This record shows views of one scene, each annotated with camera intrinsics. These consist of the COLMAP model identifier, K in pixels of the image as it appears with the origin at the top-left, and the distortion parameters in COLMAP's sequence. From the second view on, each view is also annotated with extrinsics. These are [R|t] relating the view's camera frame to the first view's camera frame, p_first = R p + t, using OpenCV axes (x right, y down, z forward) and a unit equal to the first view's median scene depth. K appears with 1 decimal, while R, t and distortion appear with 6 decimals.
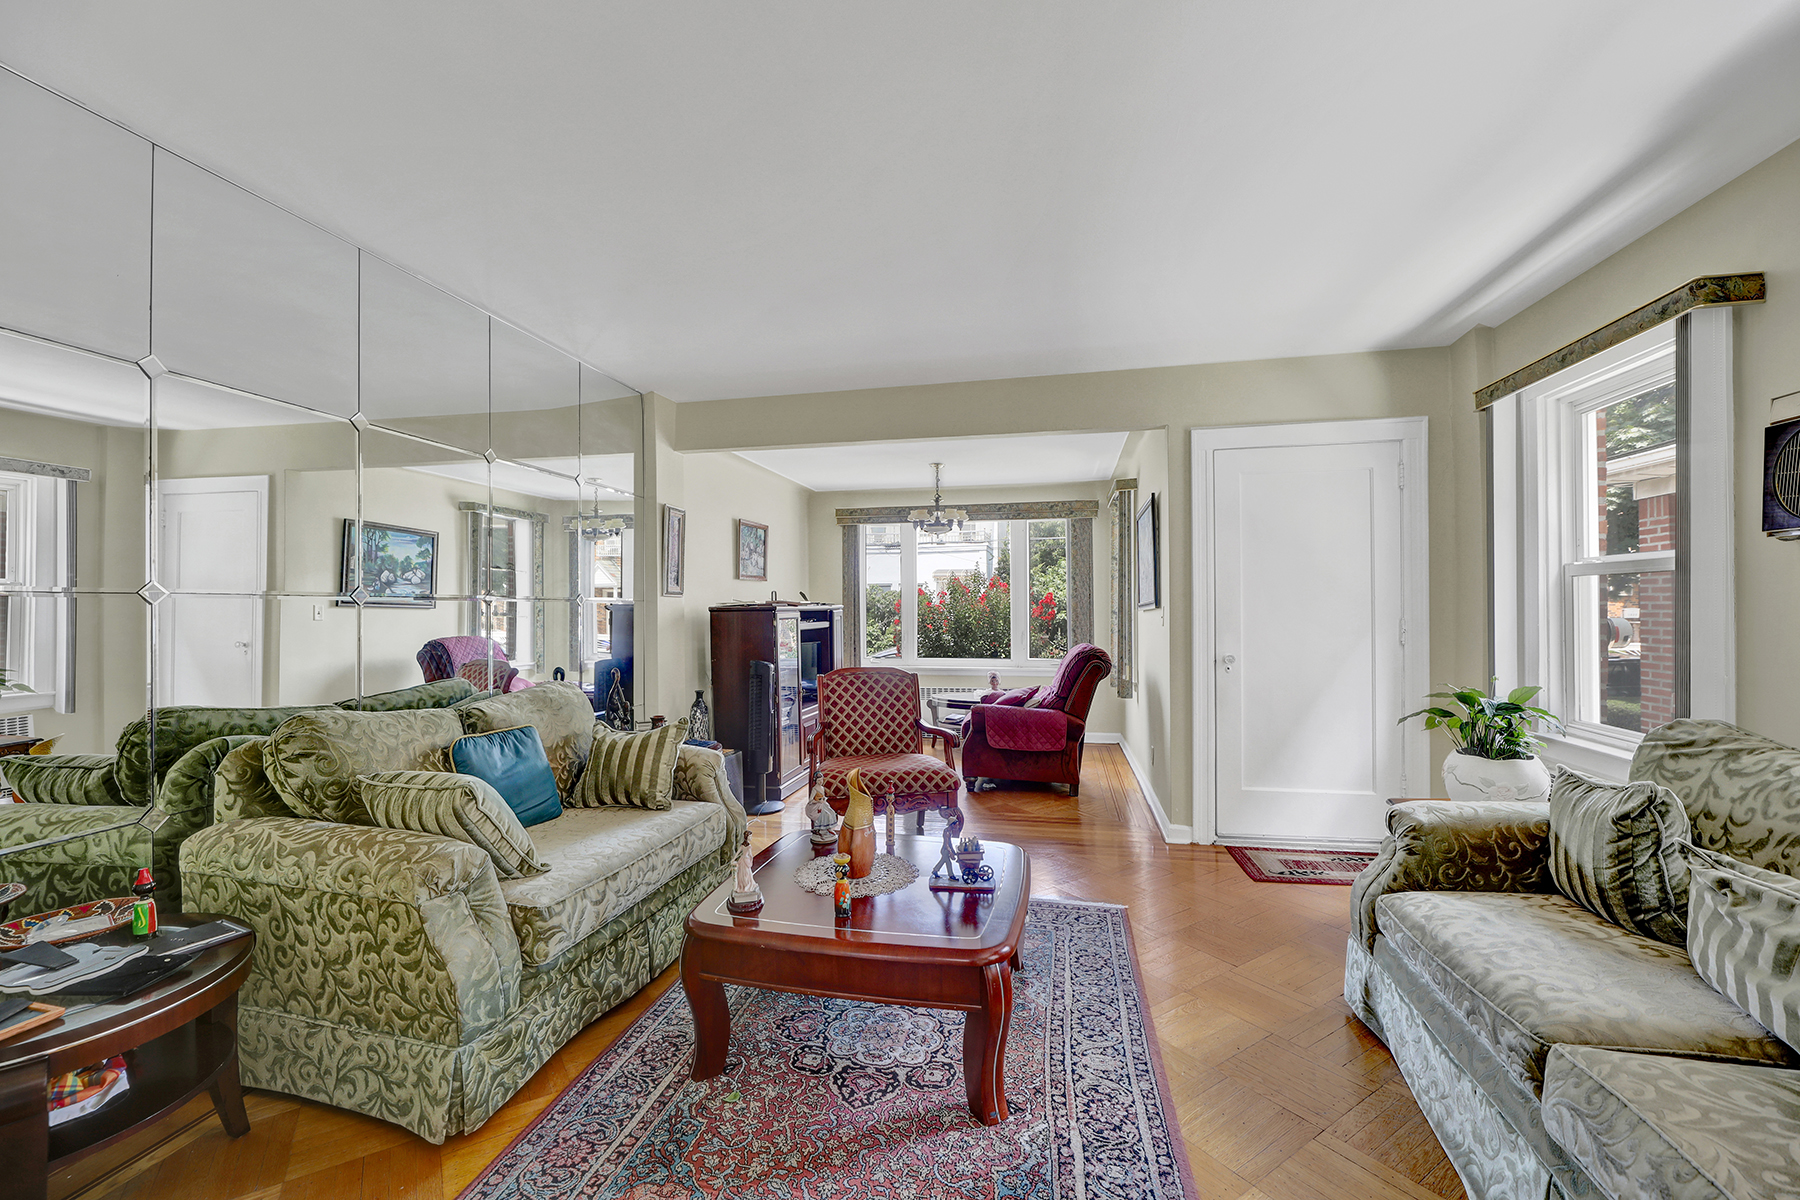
lens RADIAL K [[733.5, 0, 892.2], [0, 733.5, 605.0], [0, 0, 1]] dist [0.002252, -0.003328]
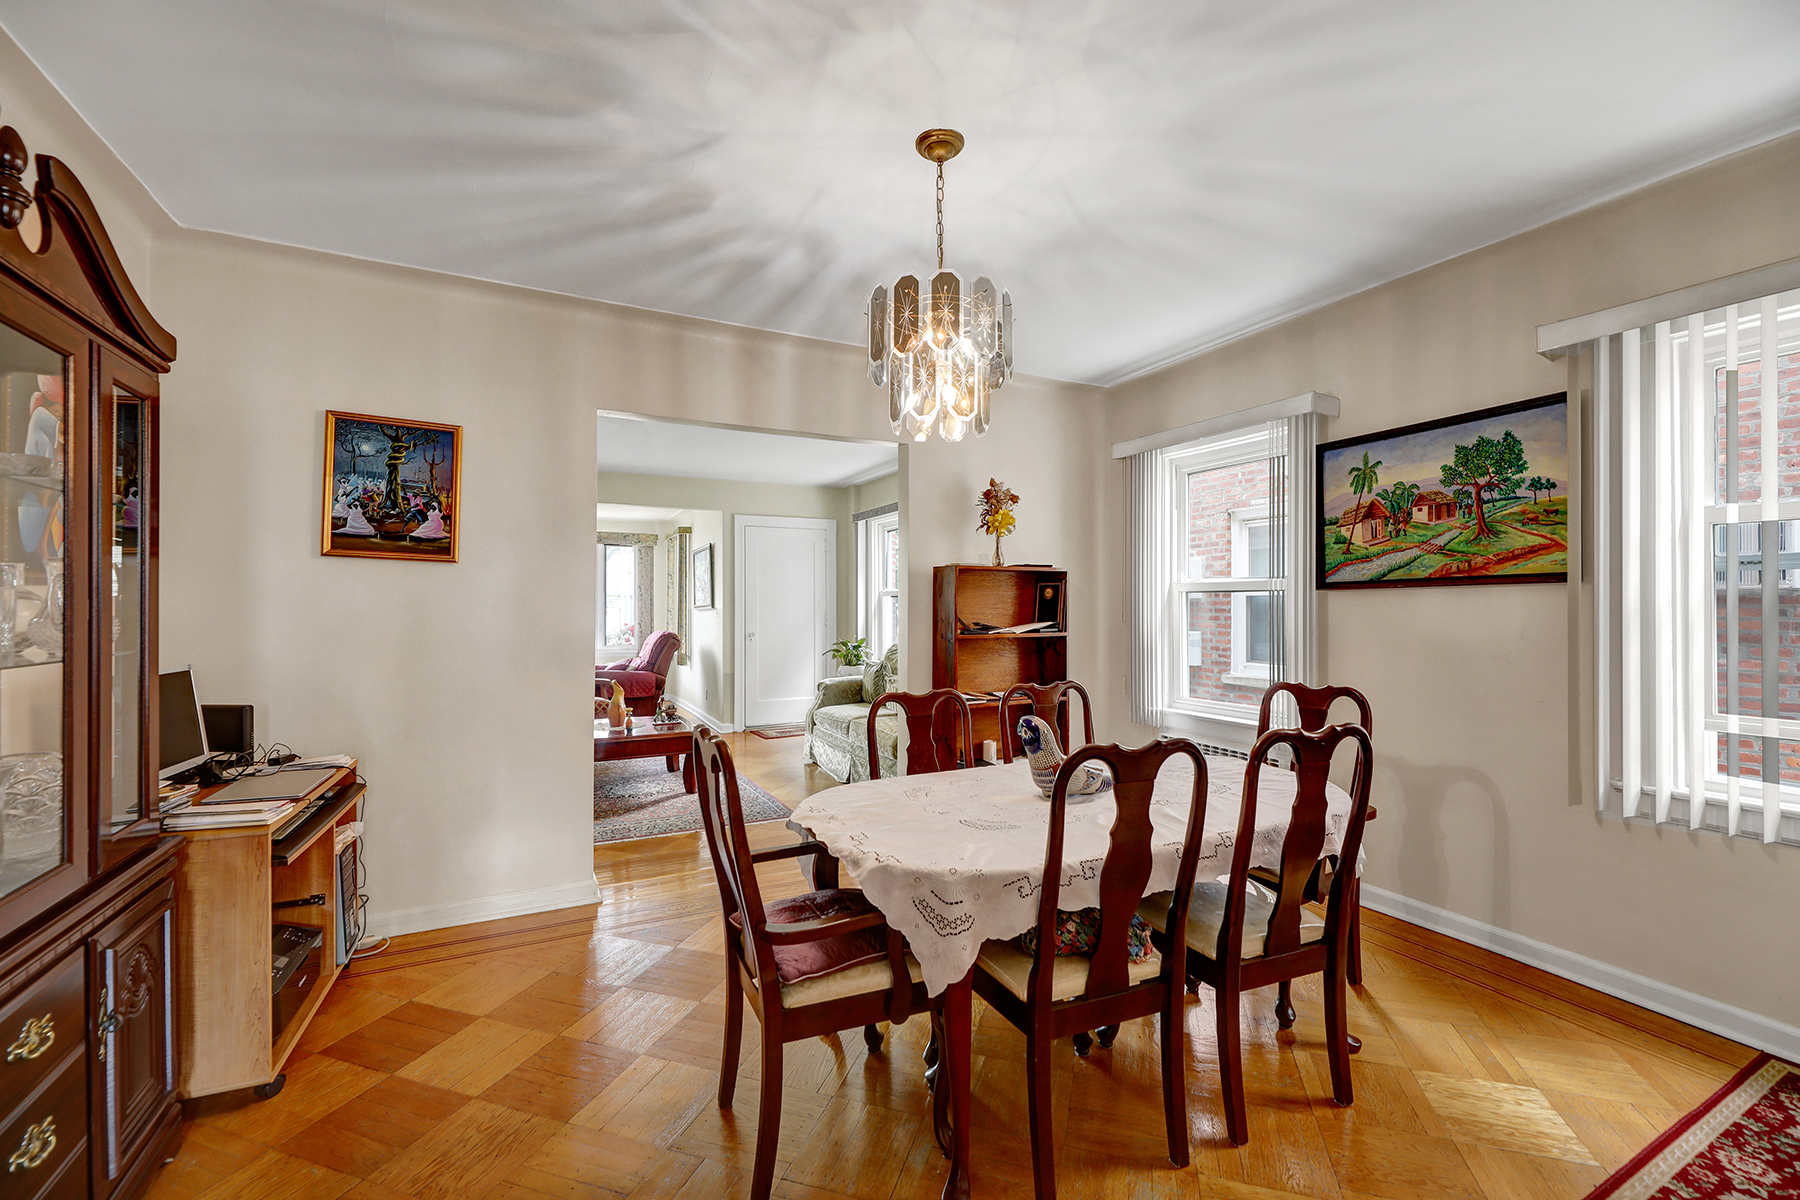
lens RADIAL K [[733.5, 0, 898.7], [0, 733.5, 604.9], [0, 0, 1]] dist [0.002252, -0.003328]
pose [[0.772762, 0.008872, 0.634634, -0.374472], [-0.007693, 0.999960, -0.004612, 0.000654], [-0.634649, -0.001318, 0.772799, -0.589550]]
